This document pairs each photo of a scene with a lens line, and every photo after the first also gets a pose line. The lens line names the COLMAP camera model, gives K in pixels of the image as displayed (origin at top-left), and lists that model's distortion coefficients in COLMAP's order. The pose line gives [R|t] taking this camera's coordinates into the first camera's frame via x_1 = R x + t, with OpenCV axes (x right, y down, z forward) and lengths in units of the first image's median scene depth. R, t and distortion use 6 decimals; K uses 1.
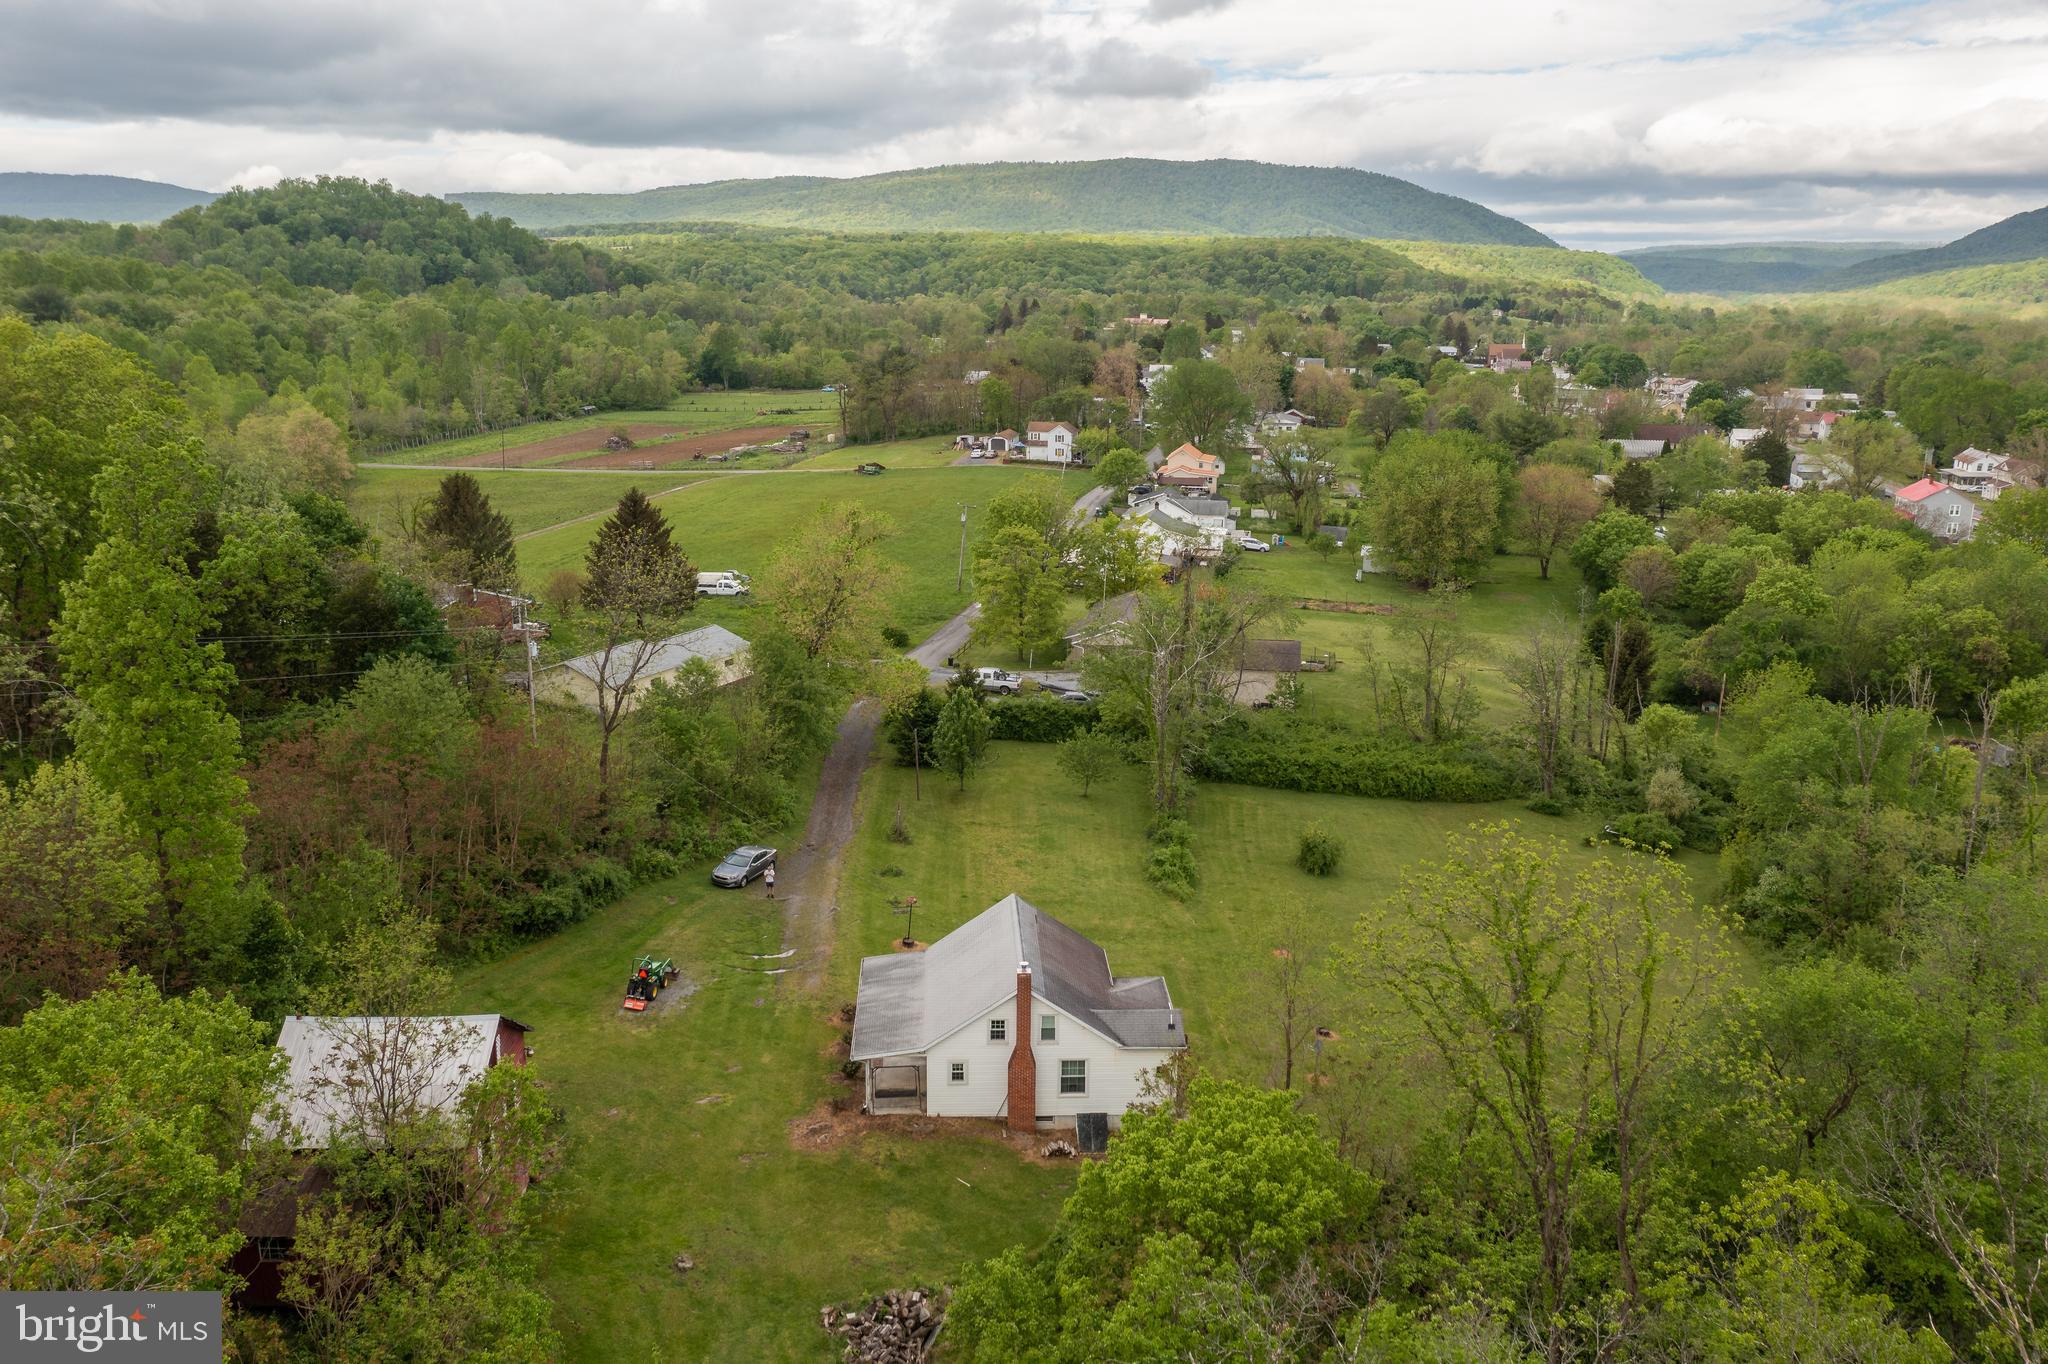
lens RADIAL K [[1618.9, 0, 1018.9], [0, 1618.9, 683.0], [0, 0, 1]] dist [-0.017536, 0.006896]
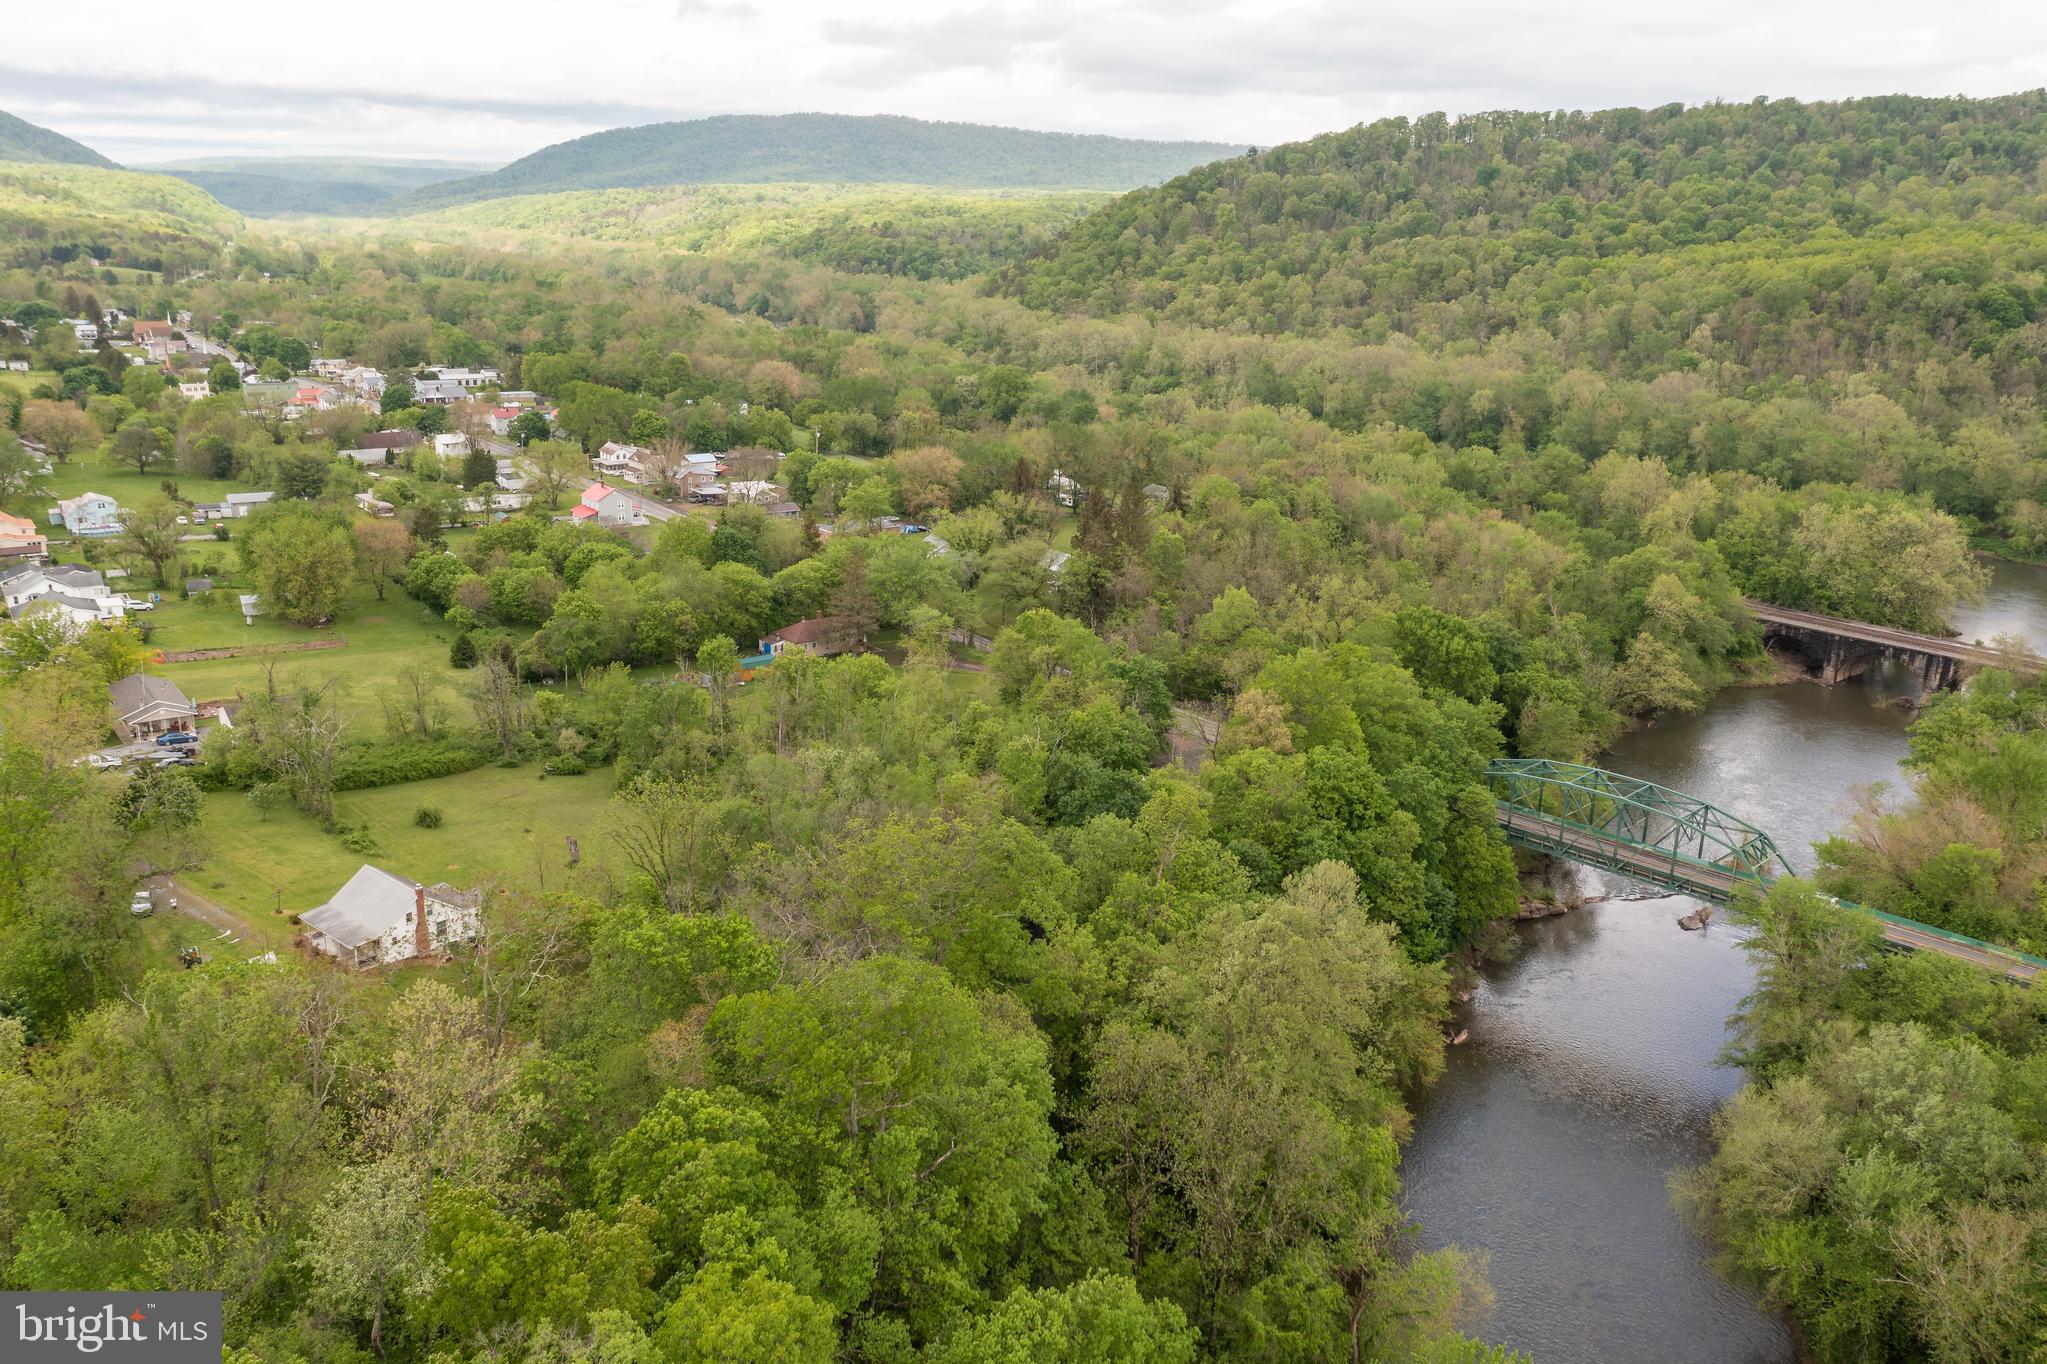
lens RADIAL K [[1618.1, 0, 1017.0], [0, 1618.1, 678.4], [0, 0, 1]] dist [-0.017536, 0.006896]
pose [[0.689443, -0.187169, 0.699740, -0.198025], [0.153793, 0.981838, 0.111096, -0.048892], [-0.707825, 0.031021, 0.705706, -0.252192]]
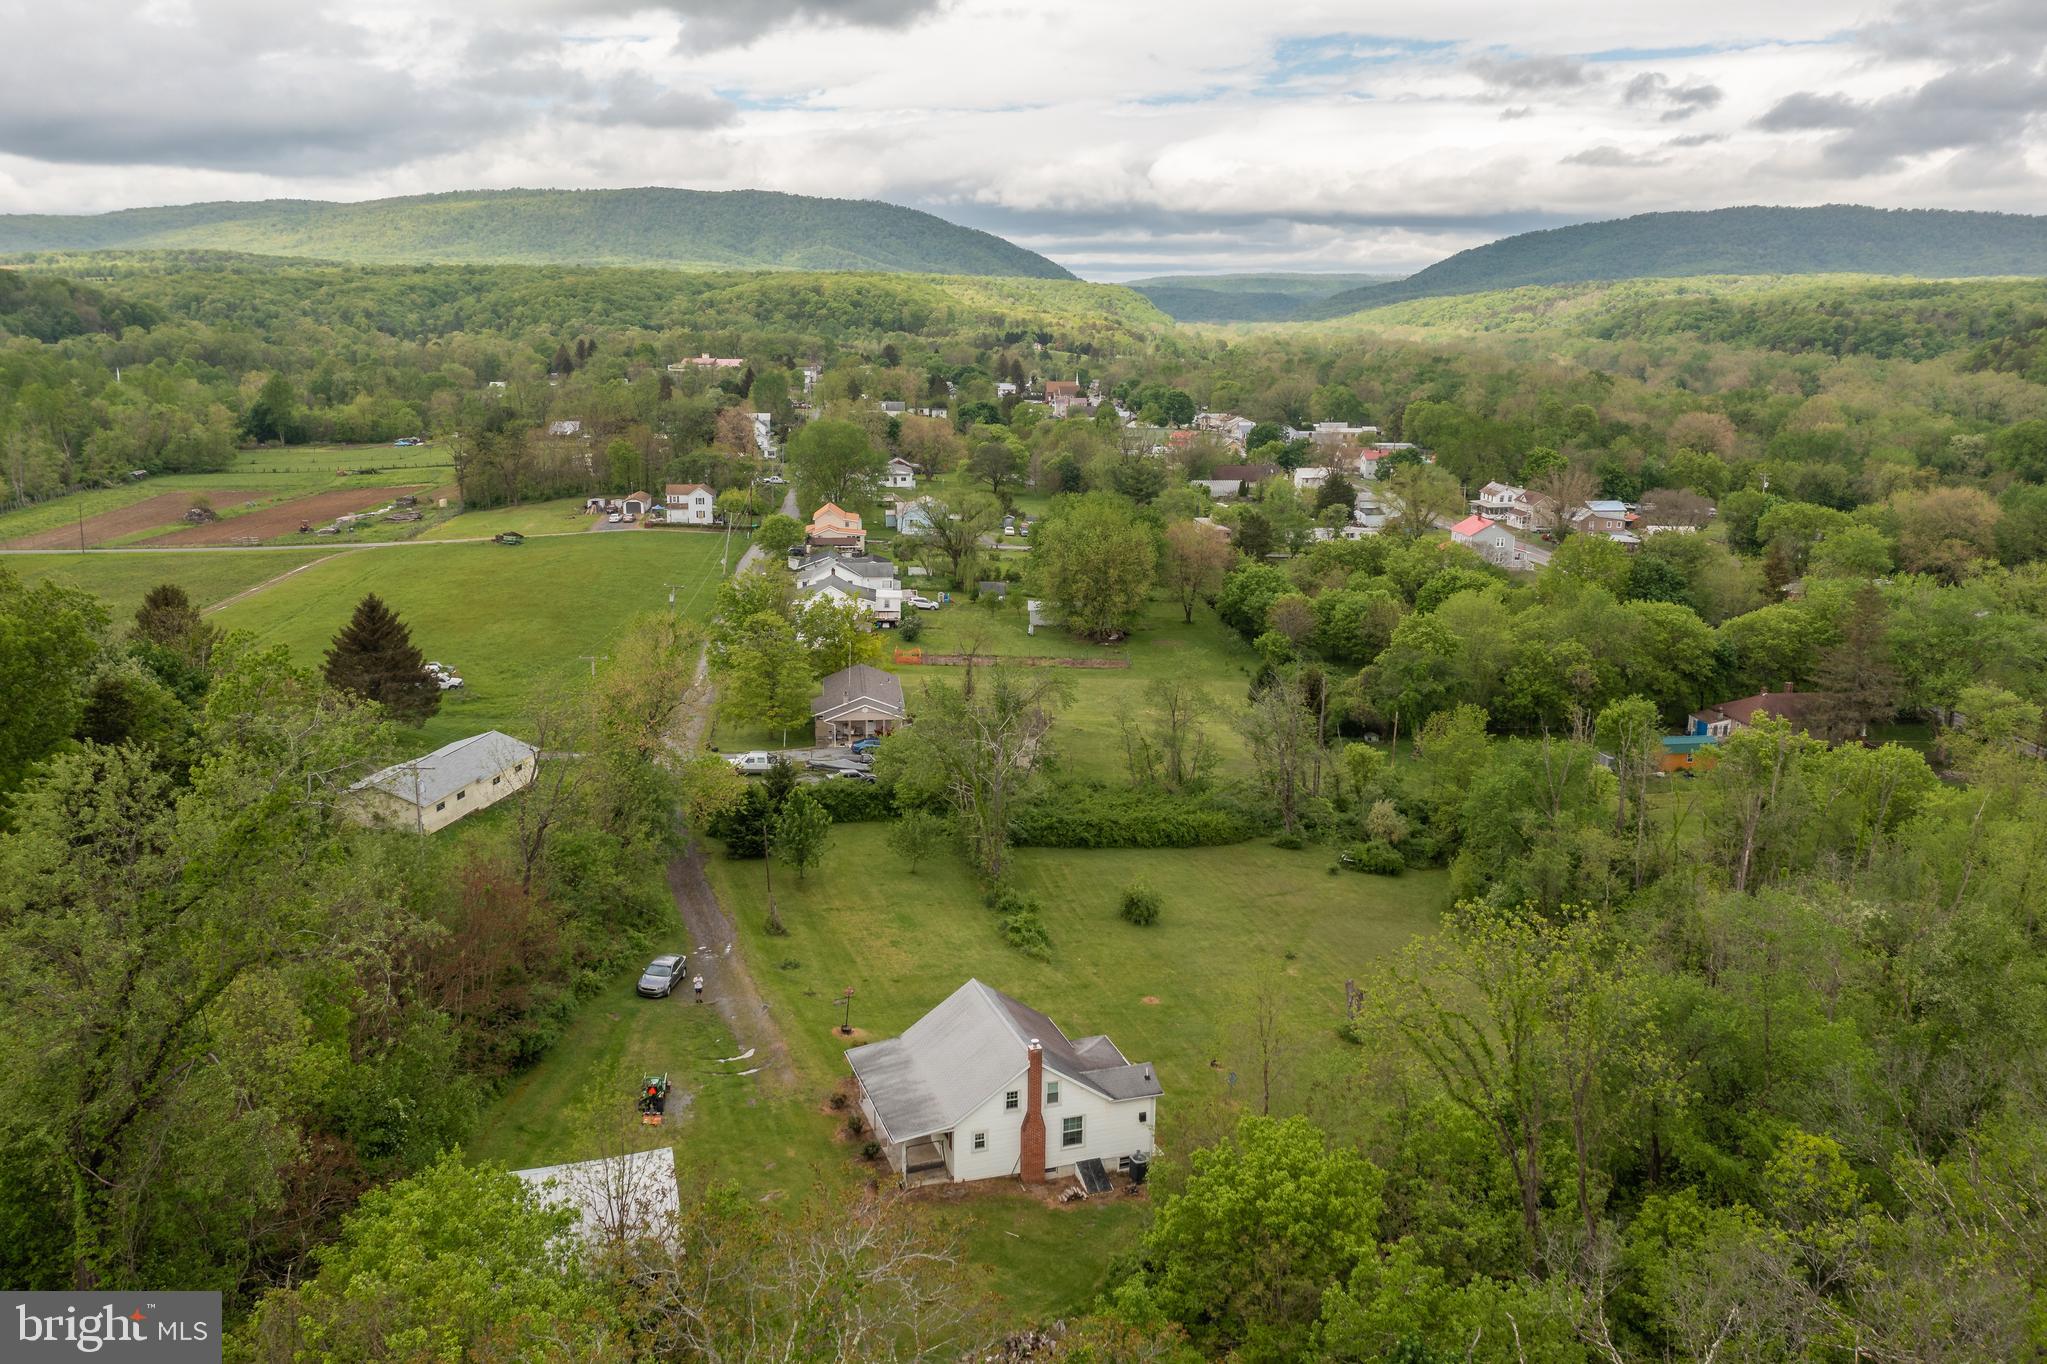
lens RADIAL K [[1618.1, 0, 1023.8], [0, 1618.1, 689.5], [0, 0, 1]] dist [-0.017536, 0.006896]
pose [[0.960164, -0.063338, 0.272166, -0.063840], [0.066845, 0.997757, -0.003621, -0.016015], [-0.271326, 0.021669, 0.962244, -0.027461]]
